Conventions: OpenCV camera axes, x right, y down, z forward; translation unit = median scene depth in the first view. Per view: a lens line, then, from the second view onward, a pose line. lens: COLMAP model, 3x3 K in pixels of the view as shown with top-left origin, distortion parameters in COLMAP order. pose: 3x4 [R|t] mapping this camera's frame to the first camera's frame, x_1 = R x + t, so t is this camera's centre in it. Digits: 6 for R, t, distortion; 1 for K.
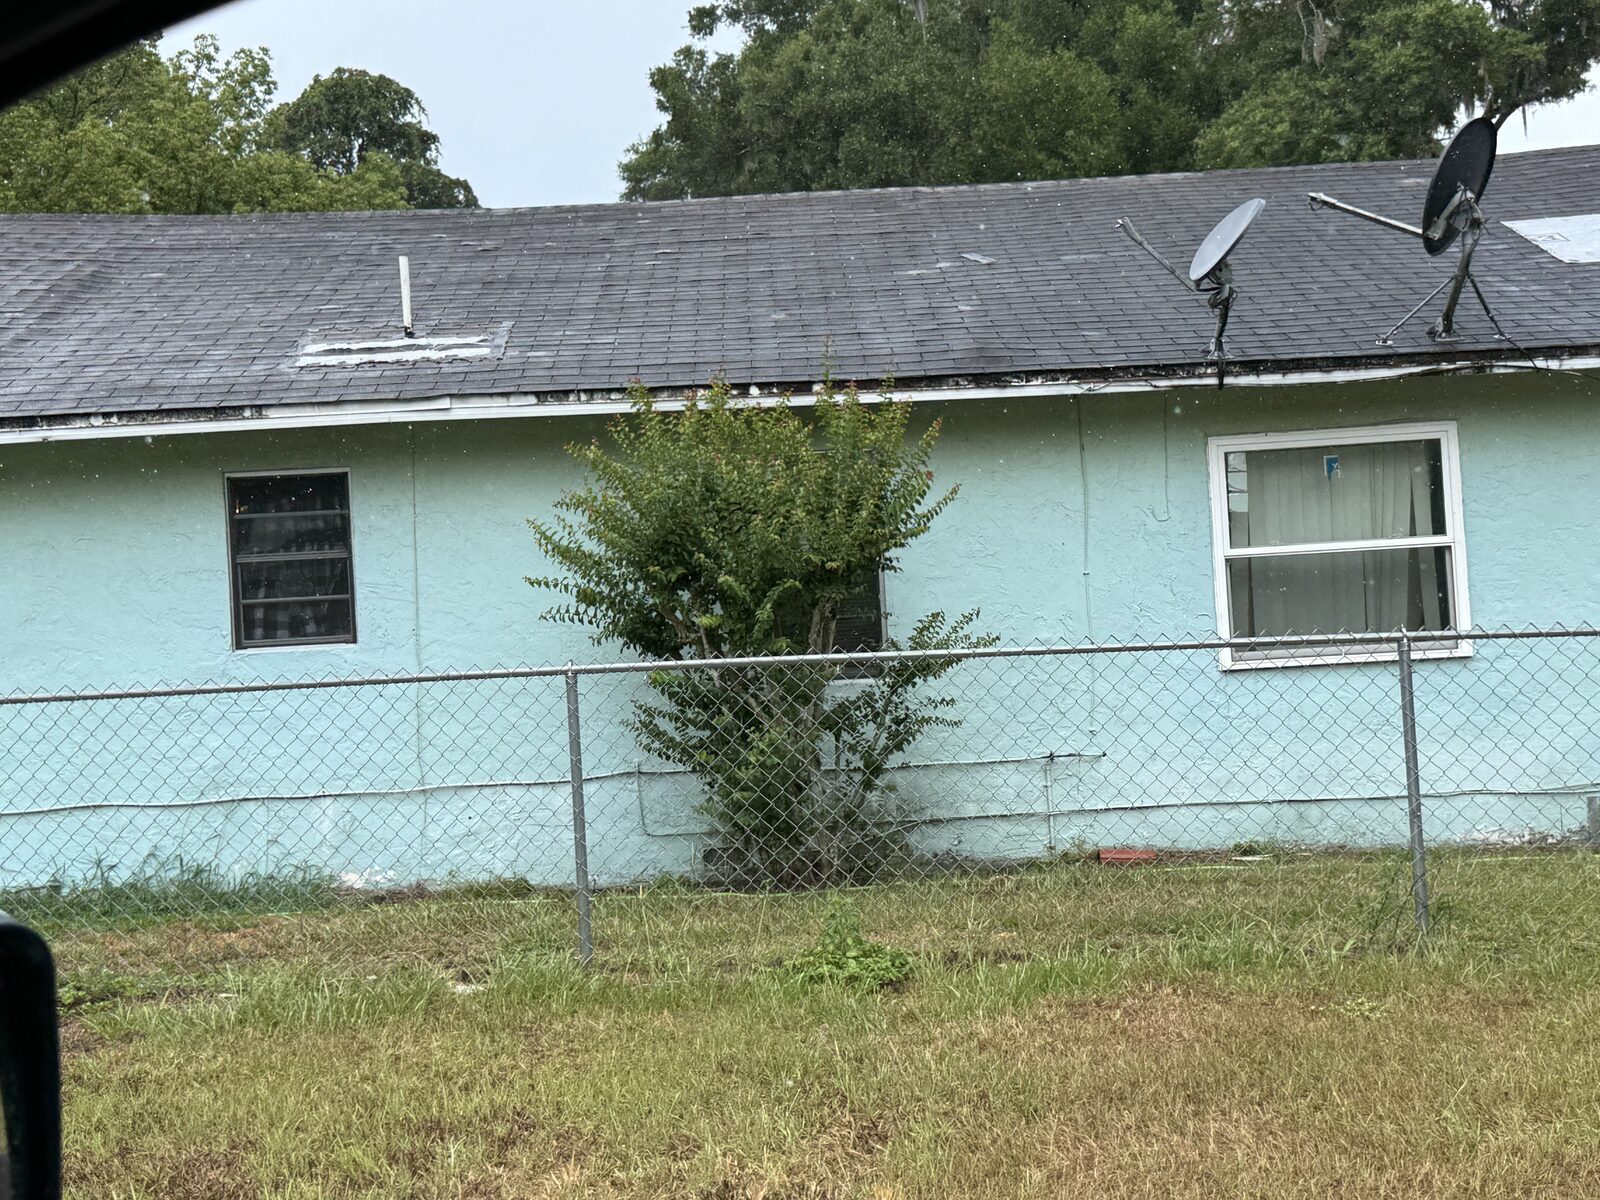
lens RADIAL K [[1985.3, 0, 805.0], [0, 1985.3, 606.3], [0, 0, 1]] dist [0.163208, -0.341190]
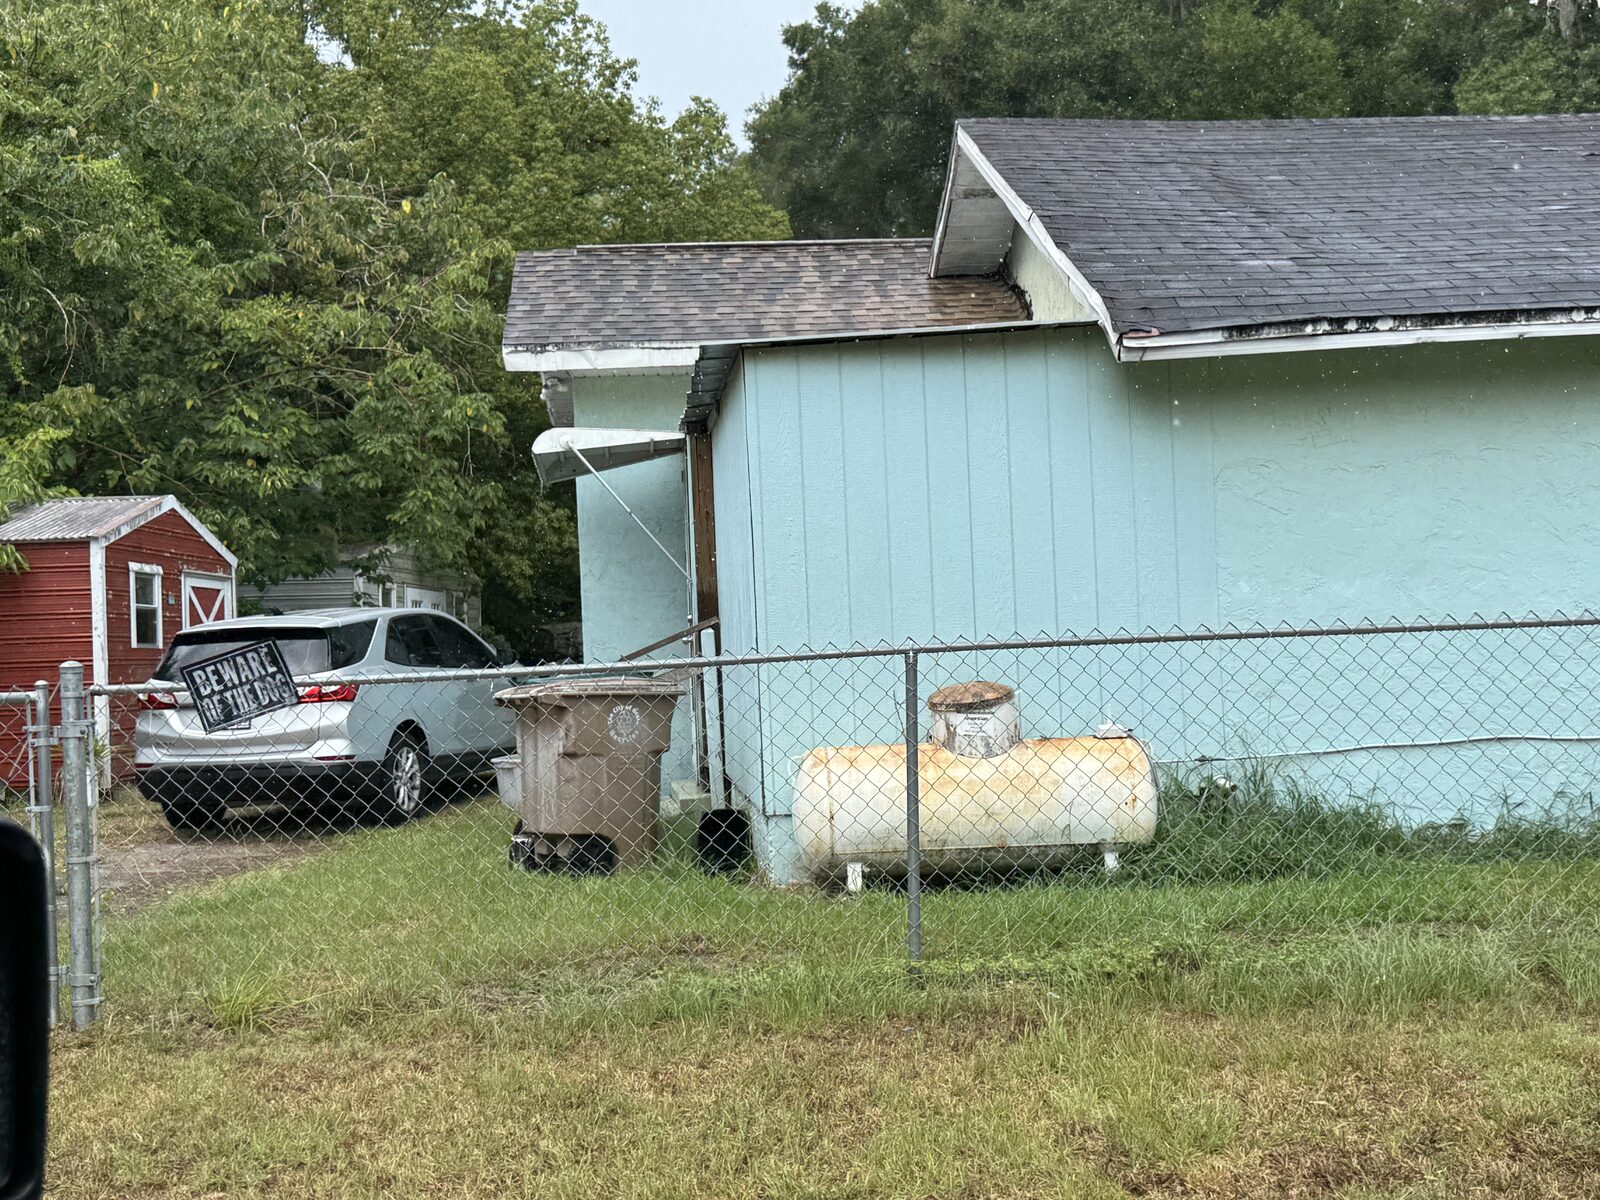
lens RADIAL K [[1985.3, 0, 805.0], [0, 1985.3, 606.3], [0, 0, 1]] dist [0.163208, -0.341190]
pose [[0.998424, 0.013396, 0.054503, -0.710895], [-0.013987, 0.999847, 0.010484, 0.033257], [-0.054354, -0.011230, 0.998459, 0.097730]]
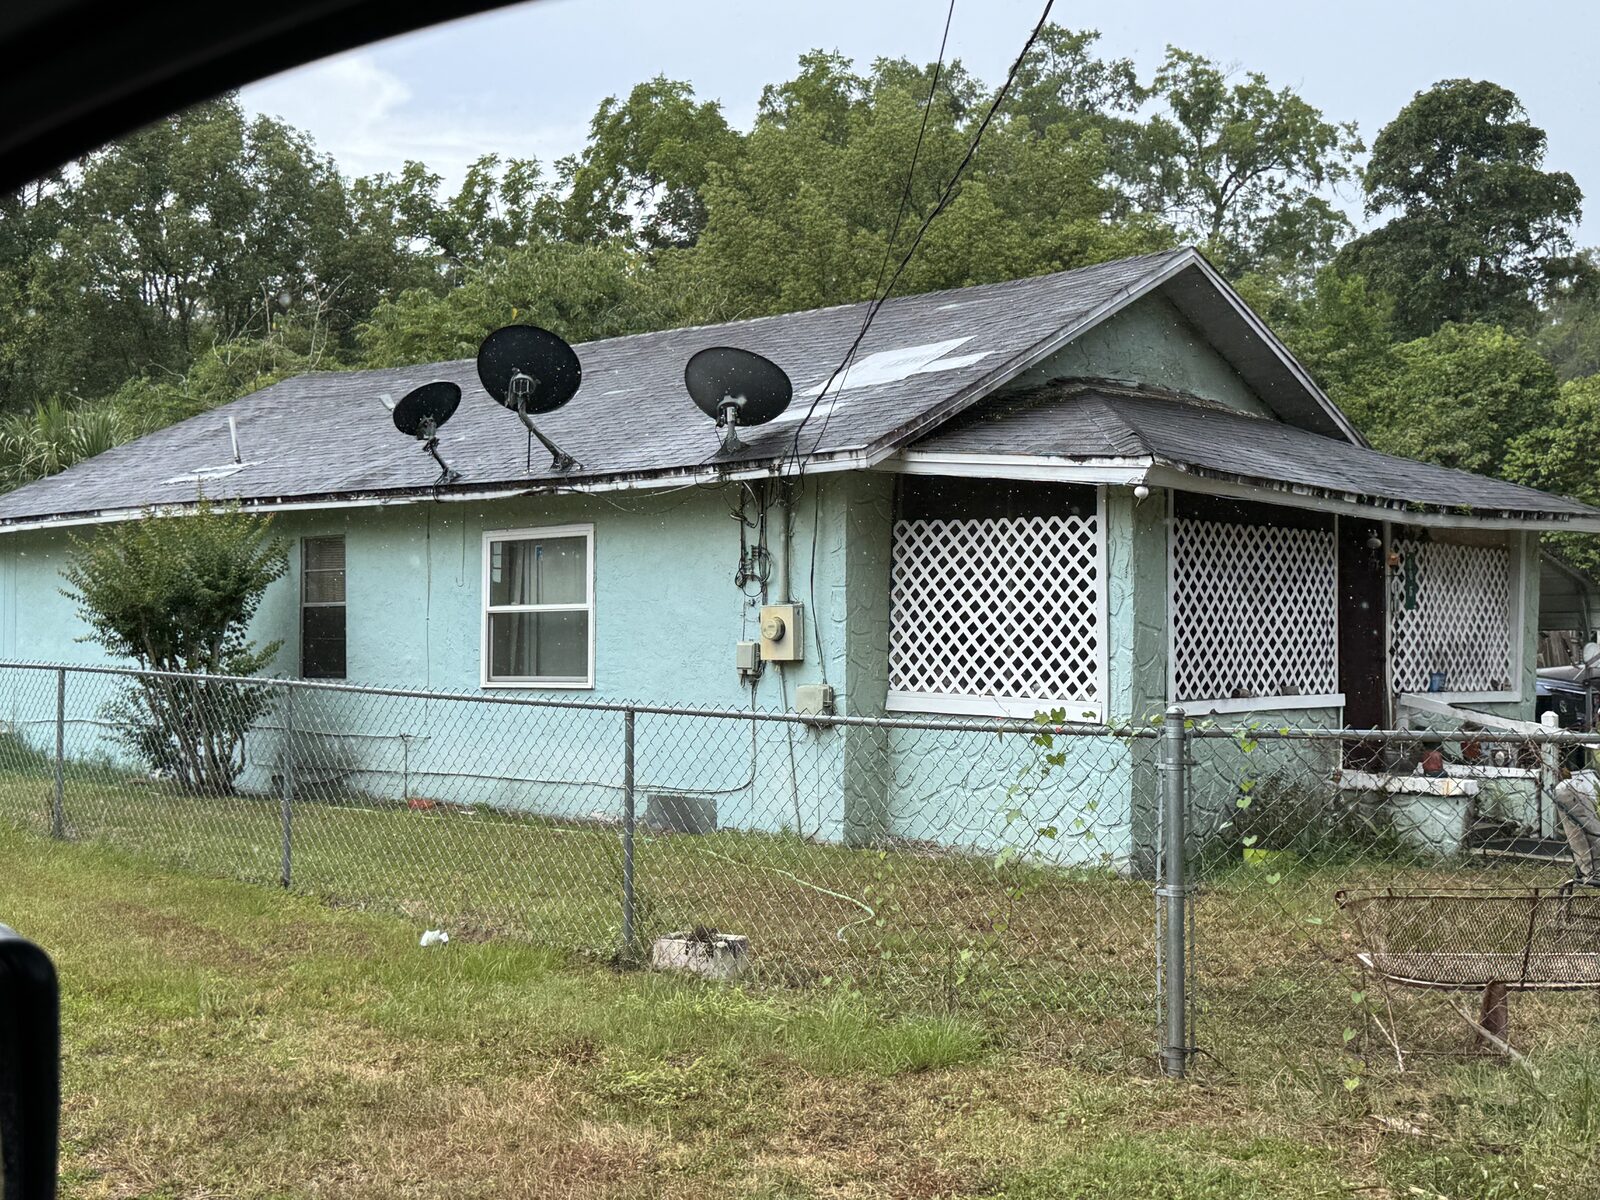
lens RADIAL K [[1985.3, 0, 805.0], [0, 1985.3, 606.3], [0, 0, 1]] dist [0.163208, -0.341190]
pose [[0.744952, 0.039027, -0.665976, 1.377615], [-0.030950, 0.999234, 0.023936, -0.071848], [0.666400, 0.002781, 0.745589, 0.046746]]
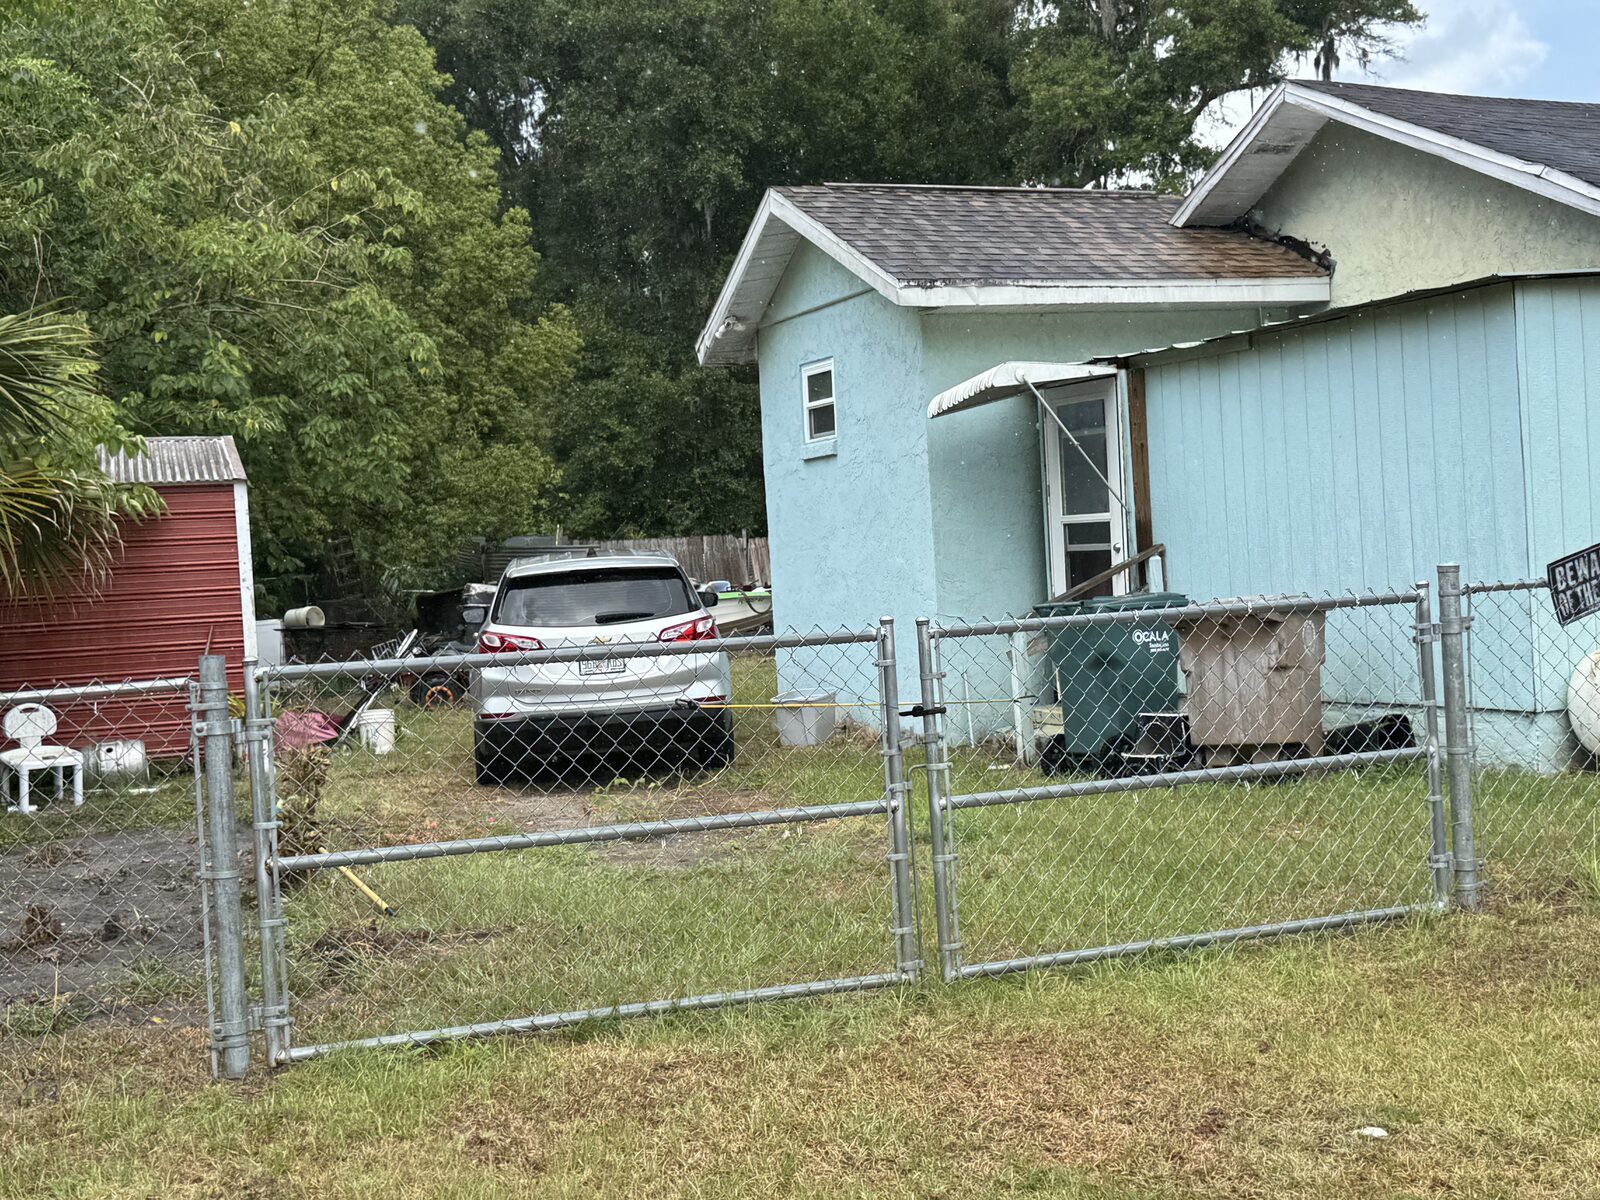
lens RADIAL K [[1985.3, 0, 805.0], [0, 1985.3, 606.3], [0, 0, 1]] dist [0.163208, -0.341190]
pose [[0.913603, -0.012673, 0.406409, -1.436545], [0.002955, 0.999695, 0.024532, 0.061300], [-0.406596, -0.021211, 0.913362, 0.242445]]
